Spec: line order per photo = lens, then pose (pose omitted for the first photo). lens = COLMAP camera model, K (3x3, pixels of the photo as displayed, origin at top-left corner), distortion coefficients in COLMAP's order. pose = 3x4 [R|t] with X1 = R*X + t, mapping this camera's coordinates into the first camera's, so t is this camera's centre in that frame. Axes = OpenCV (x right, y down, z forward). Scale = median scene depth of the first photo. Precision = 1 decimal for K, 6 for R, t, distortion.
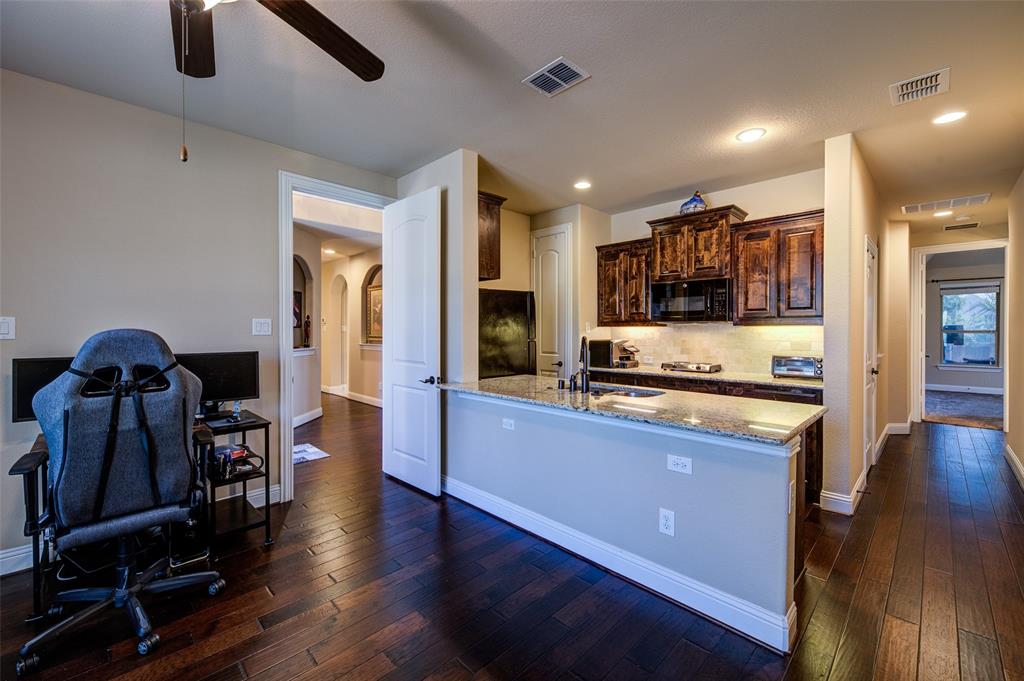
lens RADIAL K [[421.9, 0, 512.0], [0, 421.9, 336.2], [0, 0, 1]] dist [-0.001186, 0.000003]
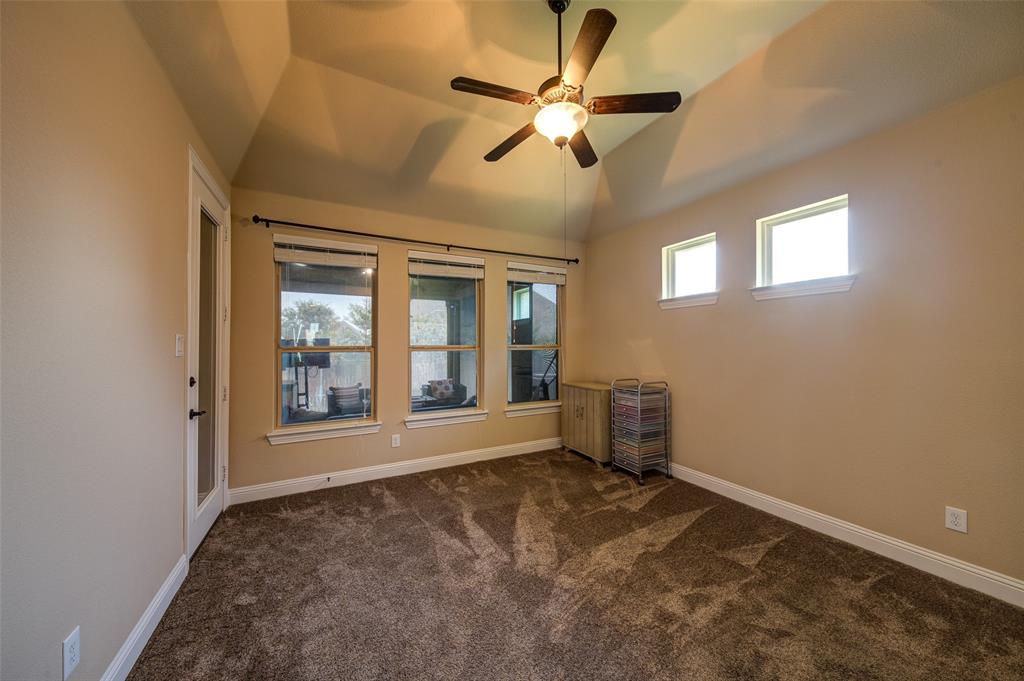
lens RADIAL K [[355.3, 0, 513.1], [0, 355.3, 340.6], [0, 0, 1]] dist [-0.001808, -0.000267]
pose [[0.317944, 0.006071, 0.948090, 0.767935], [0.007117, 0.999936, -0.008789, -0.014950], [-0.948083, 0.009542, 0.317881, 0.676378]]
